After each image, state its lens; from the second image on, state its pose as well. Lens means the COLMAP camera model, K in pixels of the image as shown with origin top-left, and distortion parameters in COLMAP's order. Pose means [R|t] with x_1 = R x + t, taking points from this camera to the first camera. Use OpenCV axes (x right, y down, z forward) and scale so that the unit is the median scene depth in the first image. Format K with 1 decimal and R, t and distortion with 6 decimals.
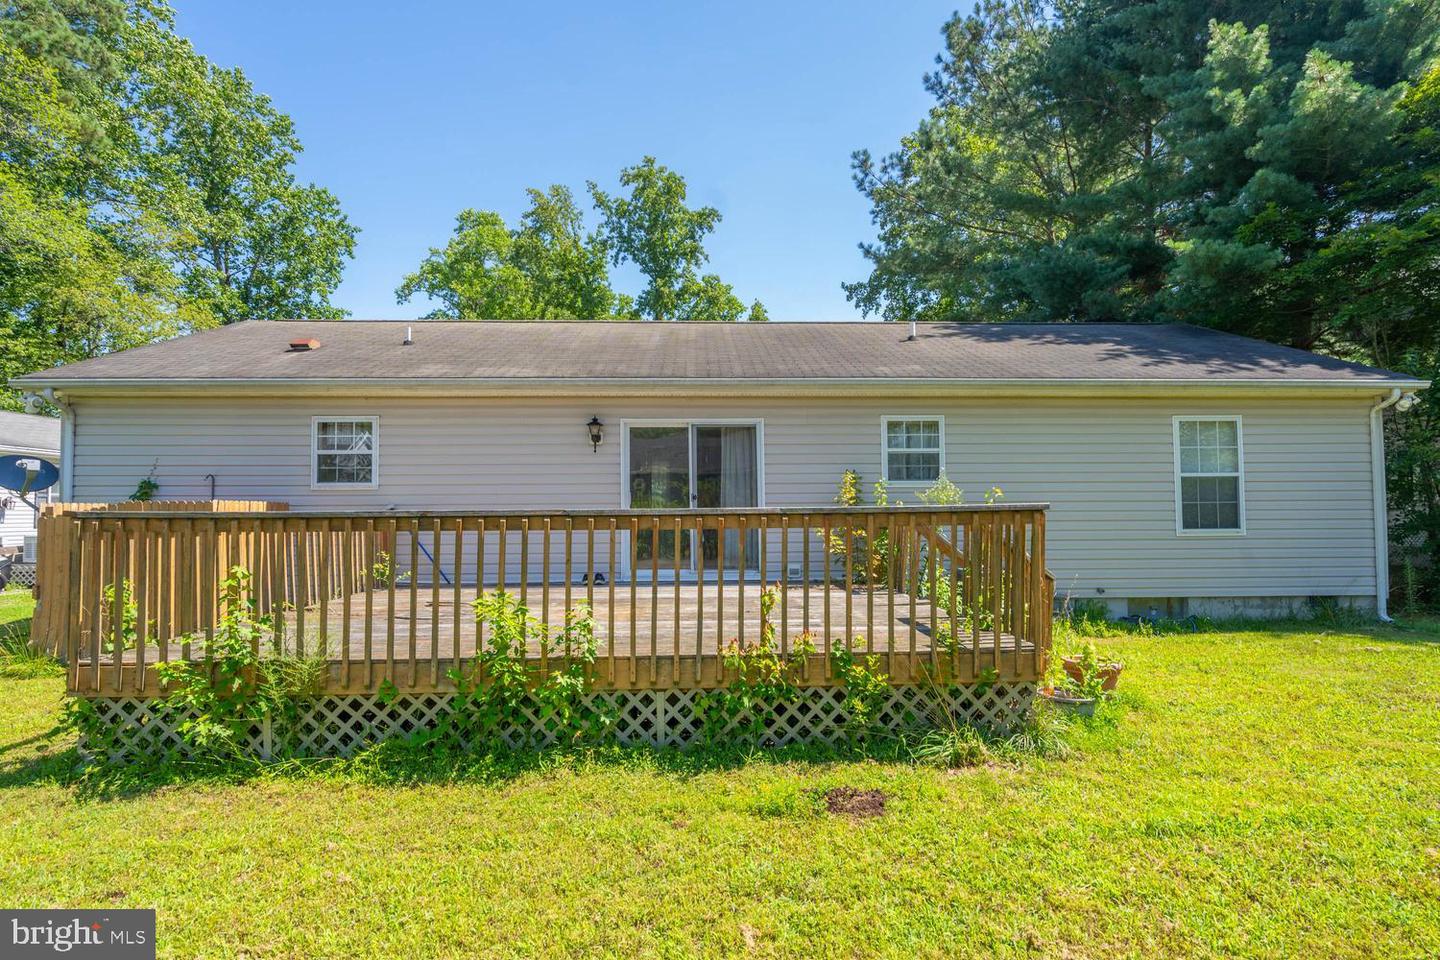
lens RADIAL K [[766.6, 0, 720.9], [0, 766.6, 483.5], [0, 0, 1]] dist [0.002331, 0.003359]
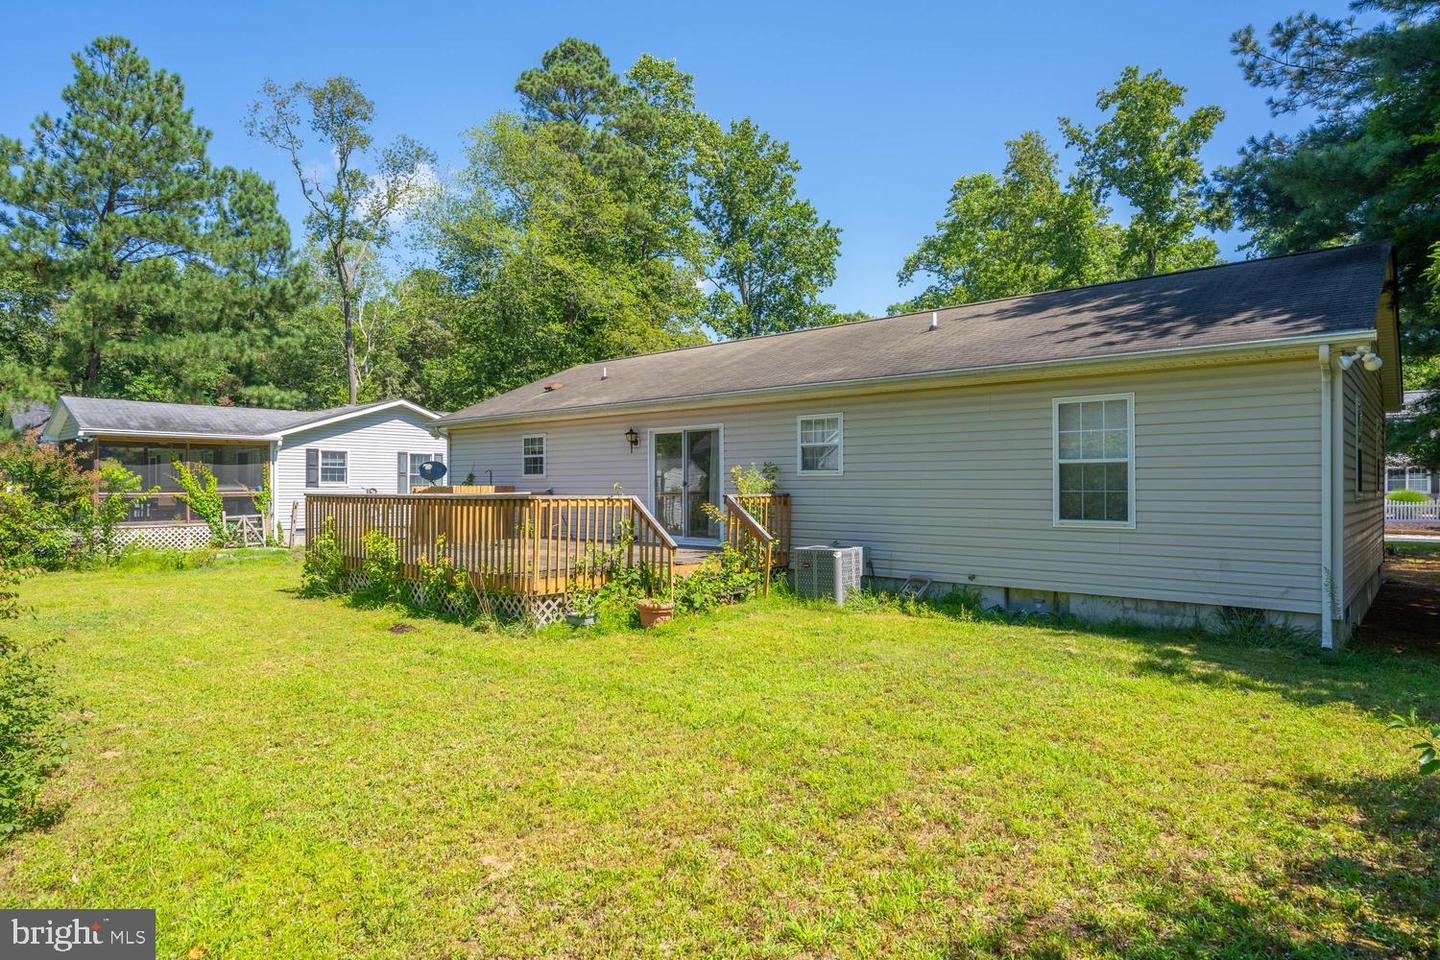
lens RADIAL K [[870.8, 0, 715.5], [0, 870.8, 478.0], [0, 0, 1]] dist [0.021093, 0.001633]
pose [[0.704435, -0.000240, -0.709768, 1.047656], [0.020483, 0.999590, 0.019992, -0.021029], [0.709472, -0.028621, 0.704152, -0.047149]]
